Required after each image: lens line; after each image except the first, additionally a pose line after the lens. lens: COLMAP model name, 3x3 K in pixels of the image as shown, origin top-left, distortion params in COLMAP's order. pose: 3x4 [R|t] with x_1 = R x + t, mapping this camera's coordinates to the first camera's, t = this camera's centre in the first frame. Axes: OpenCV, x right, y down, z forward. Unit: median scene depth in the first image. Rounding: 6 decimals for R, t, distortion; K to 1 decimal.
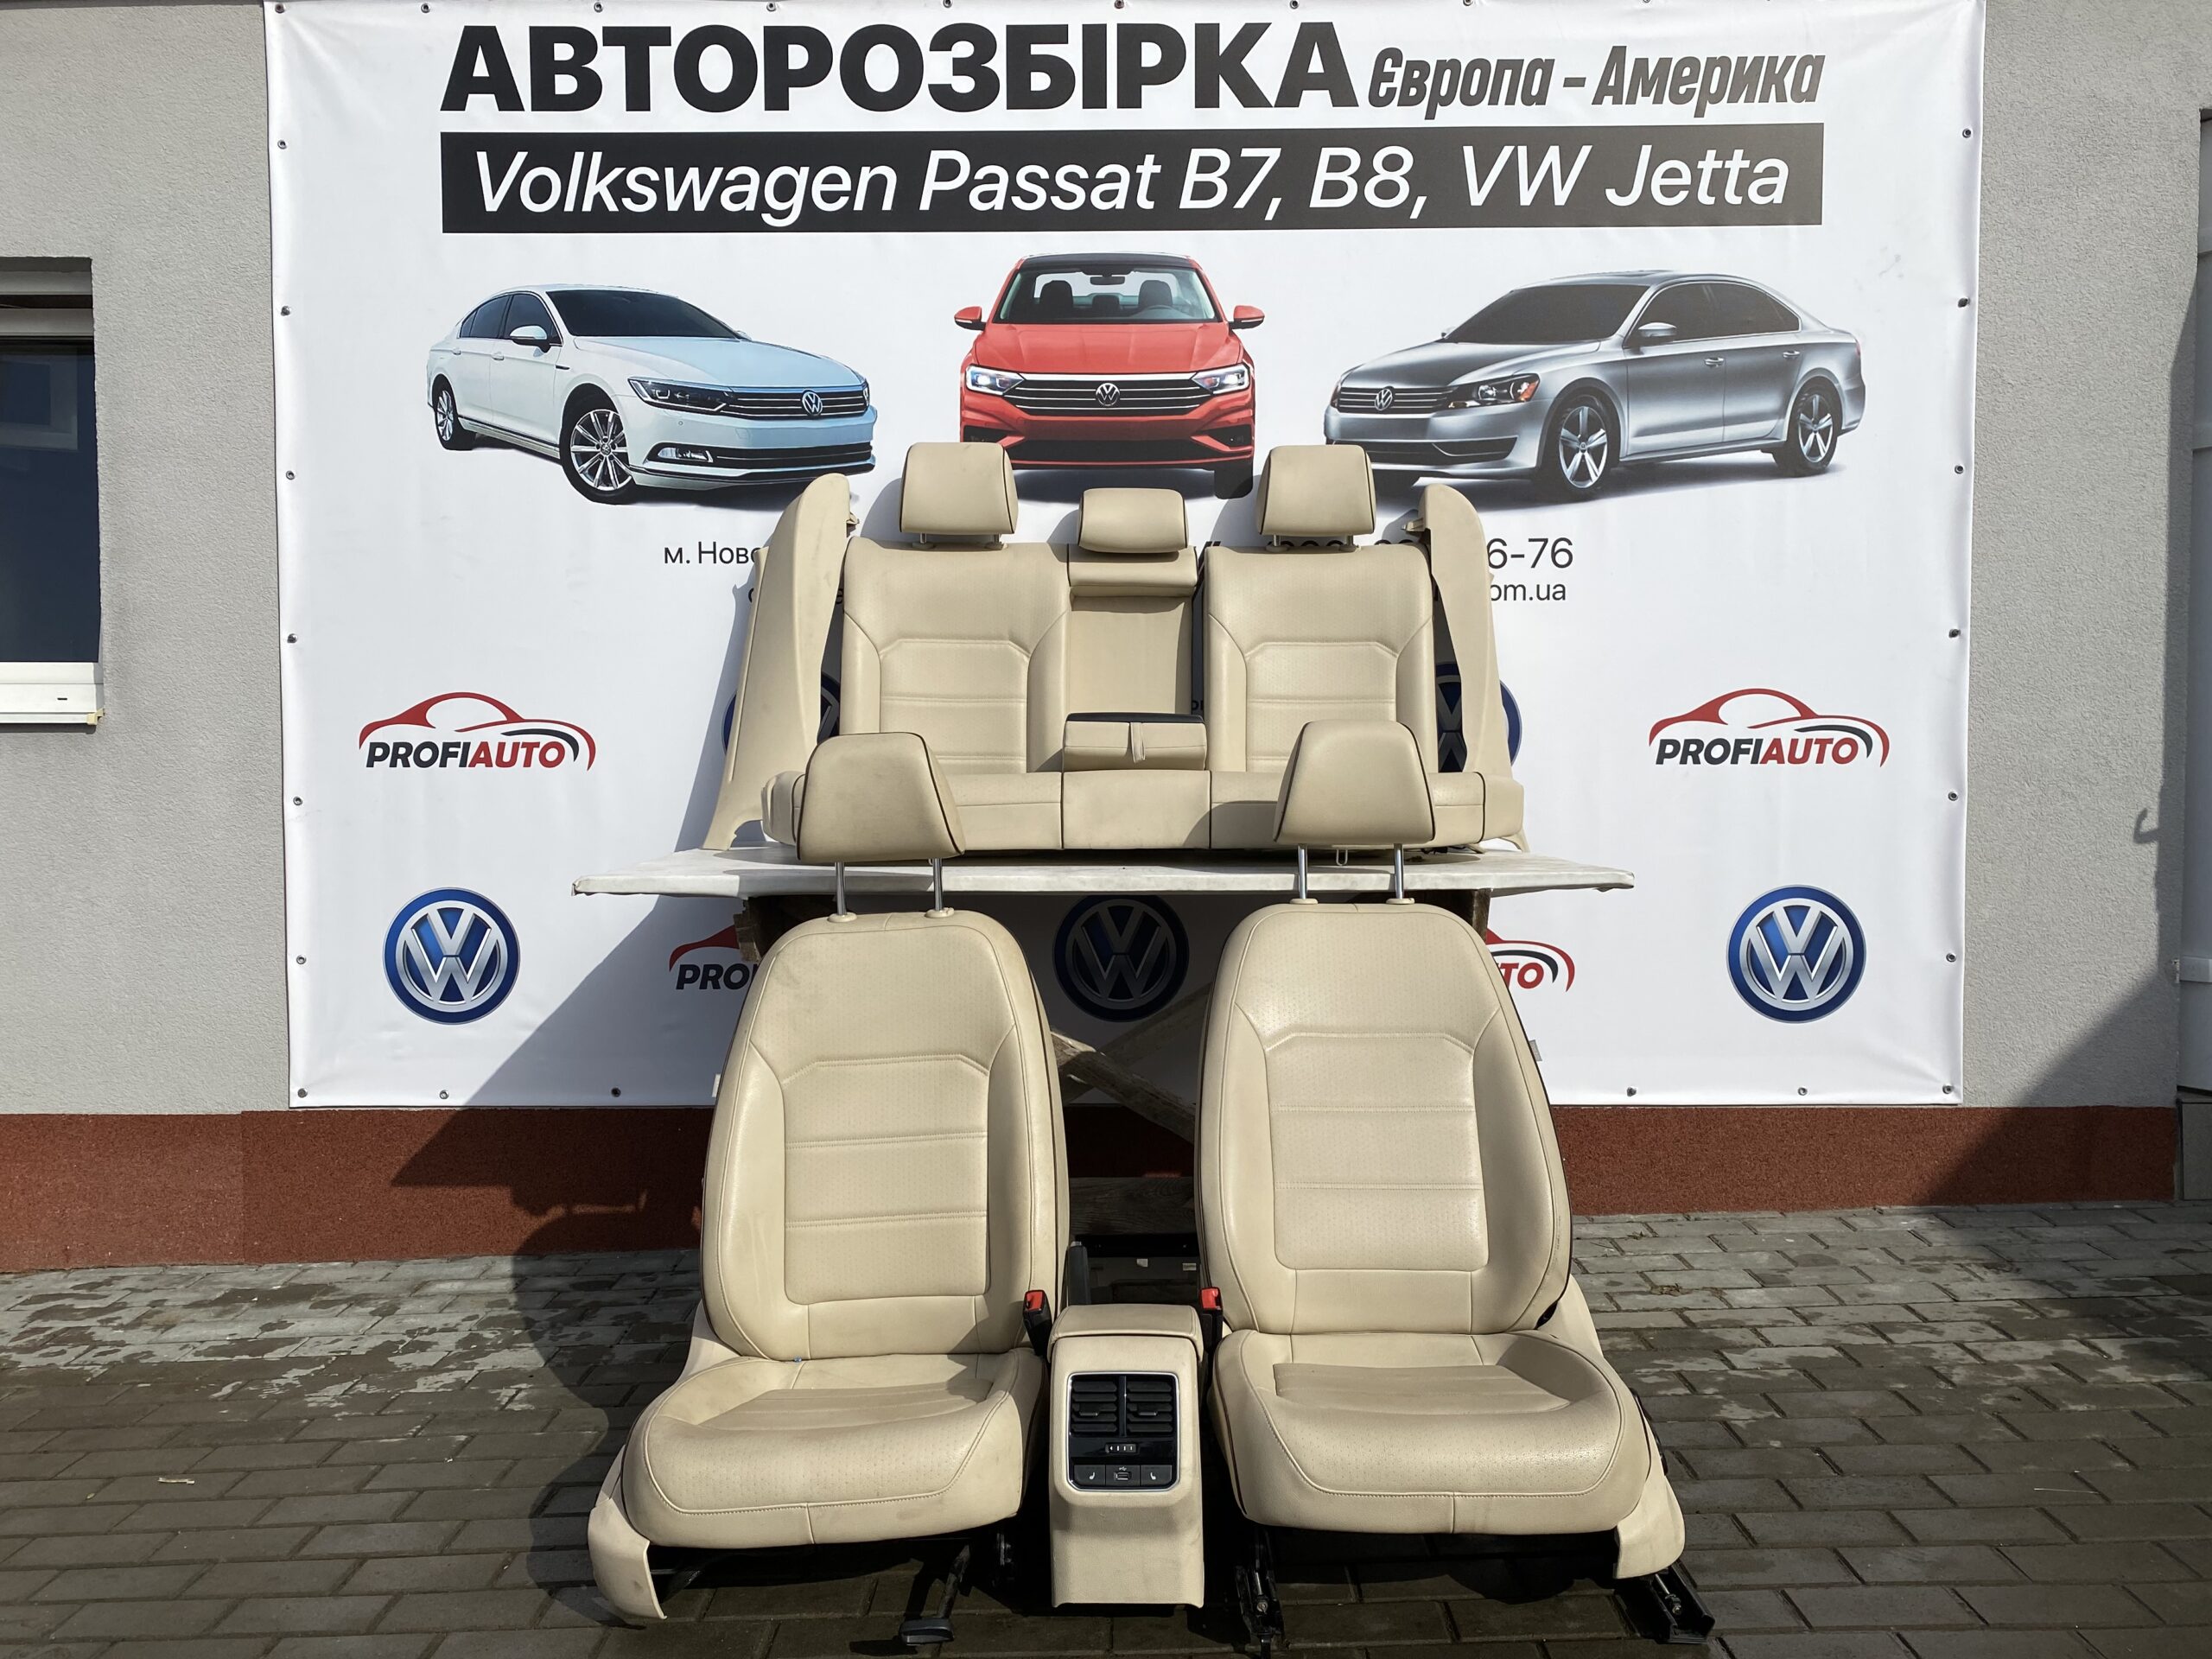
lens RADIAL K [[1694.7, 0, 1101.8], [0, 1694.7, 824.7], [0, 0, 1]] dist [0.014087, -0.004515]
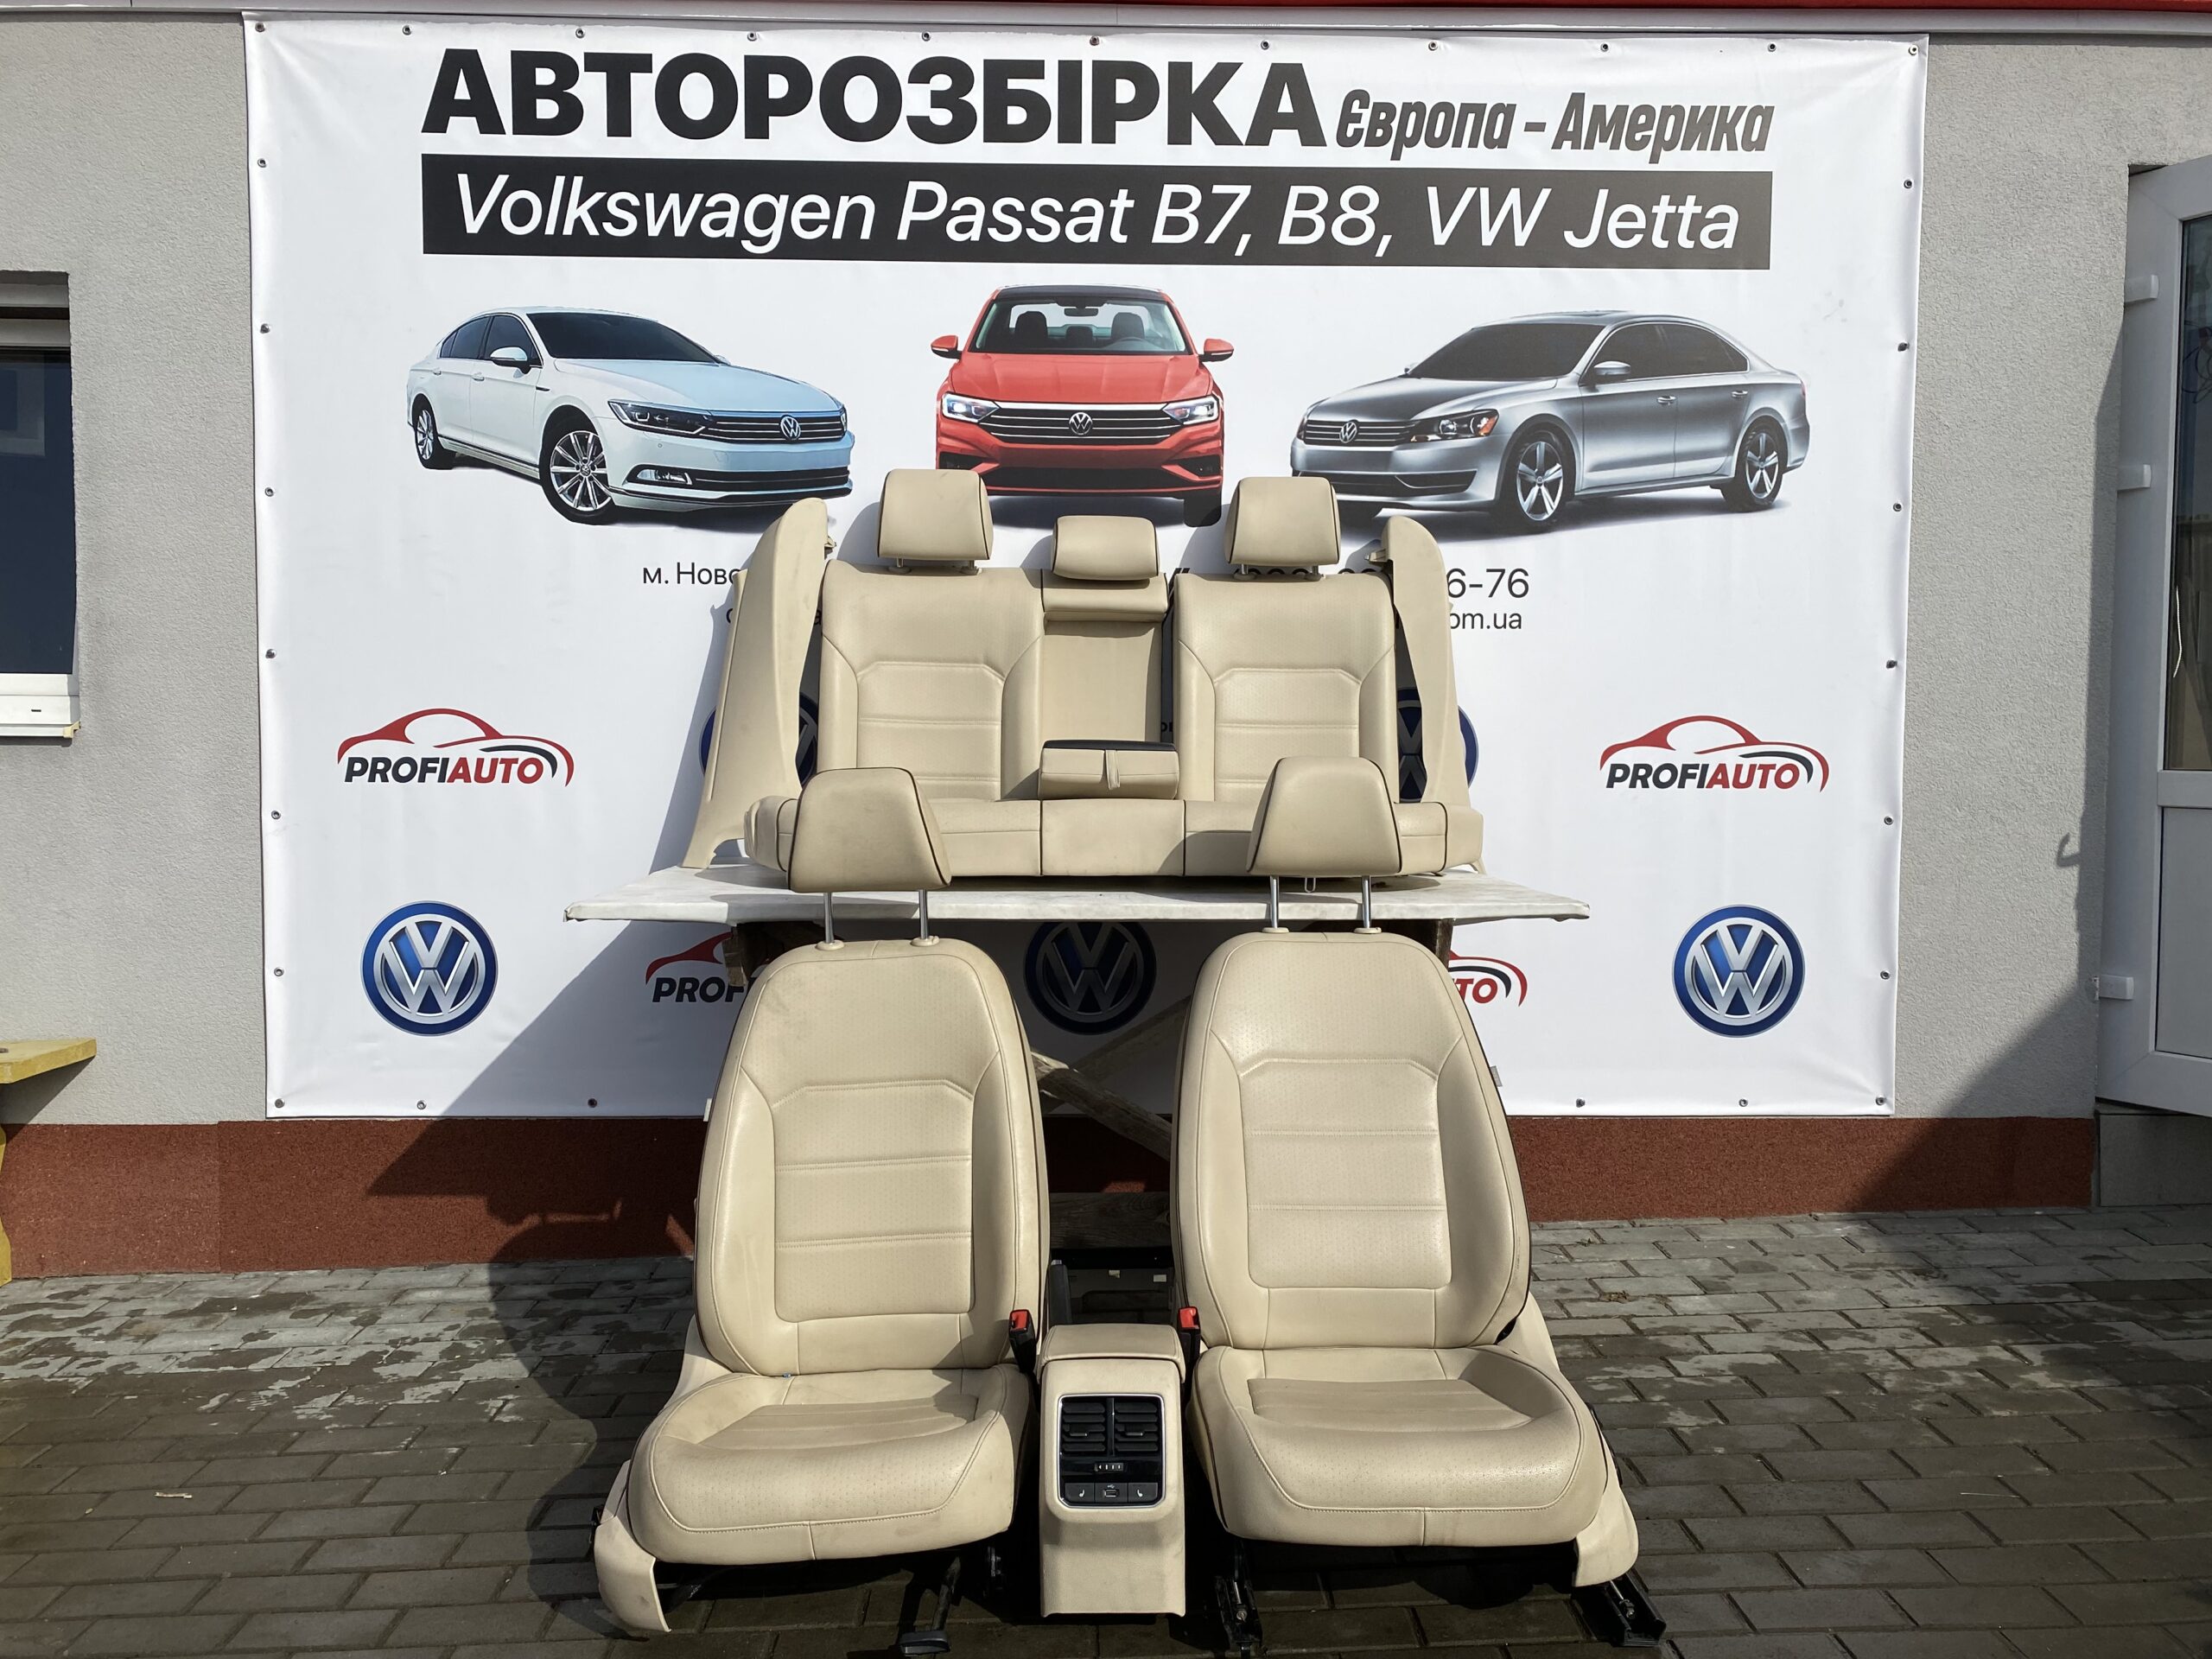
lens RADIAL K [[1694.7, 0, 1099.8], [0, 1694.7, 819.5], [0, 0, 1]] dist [0.014087, -0.004515]
pose [[0.999425, 0.006099, 0.033345, -0.017601], [-0.006399, 0.999940, 0.008902, -0.023553], [-0.033288, -0.009111, 0.999404, -0.025857]]
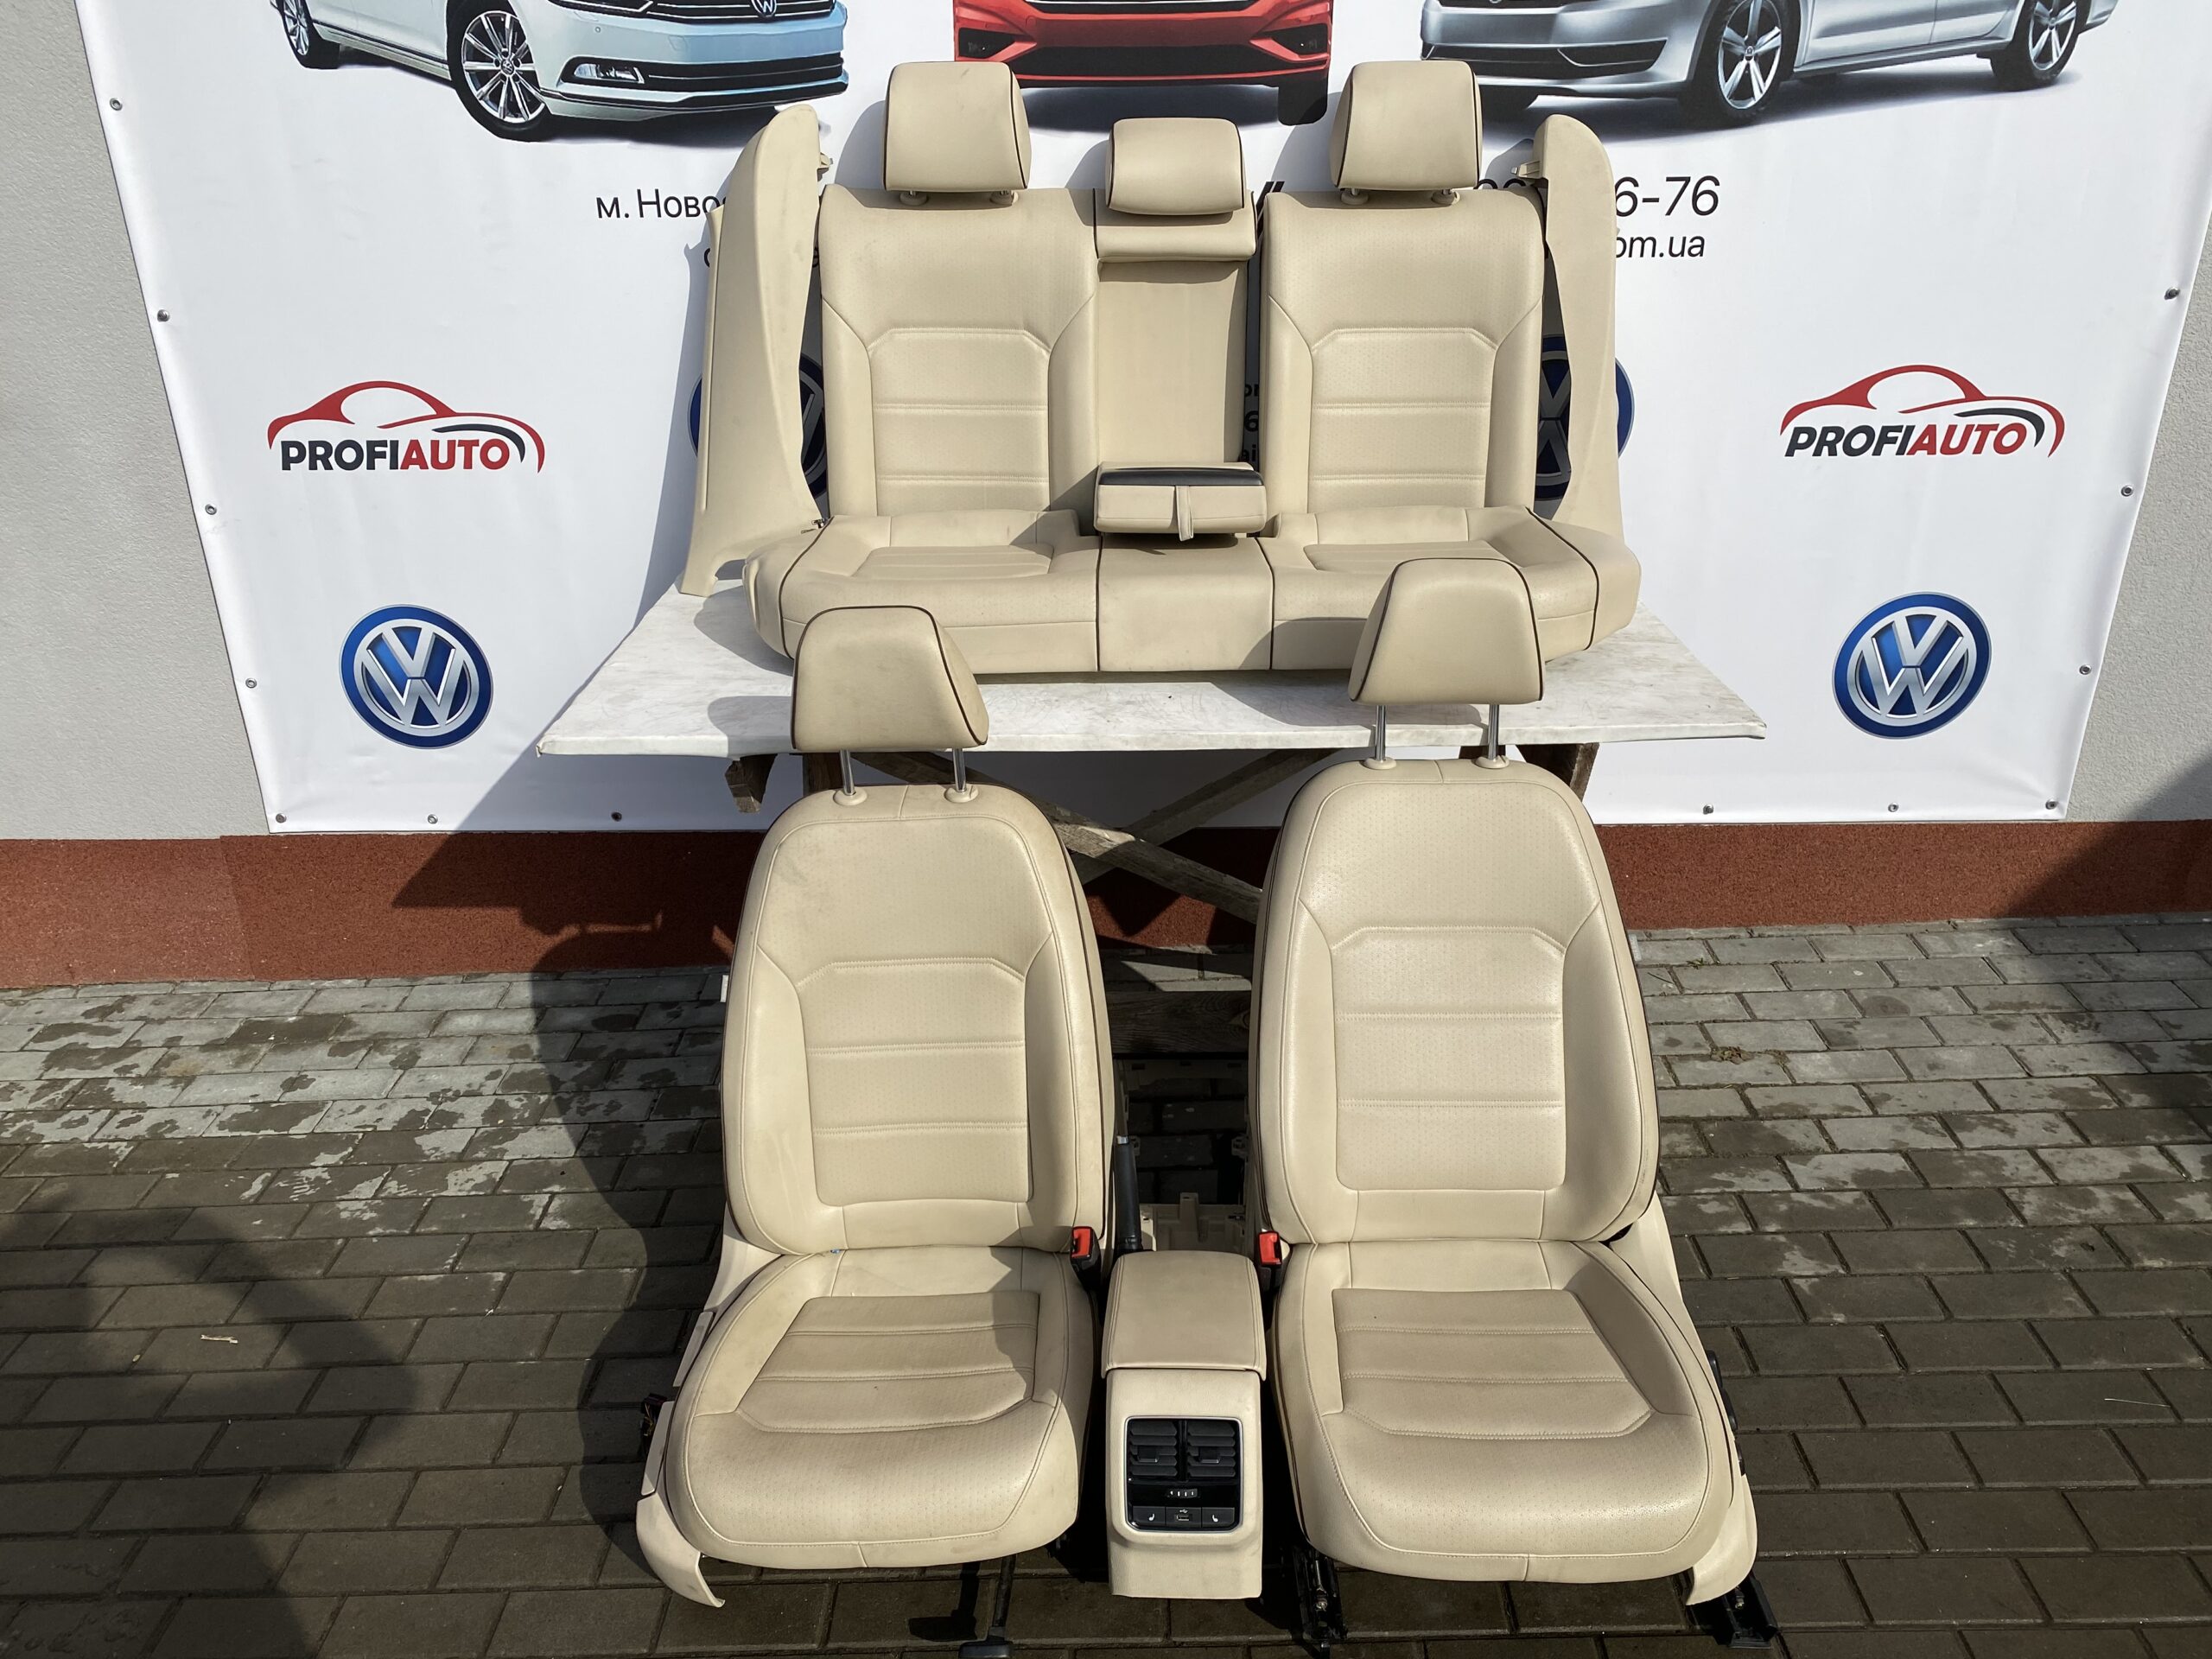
lens RADIAL K [[1694.7, 0, 1102.7], [0, 1694.7, 820.0], [0, 0, 1]] dist [0.014087, -0.004515]
pose [[0.999950, -0.008003, -0.005975, -0.013531], [0.009649, 0.928525, 0.371144, -0.187233], [0.002578, -0.371183, 0.928556, 0.136771]]
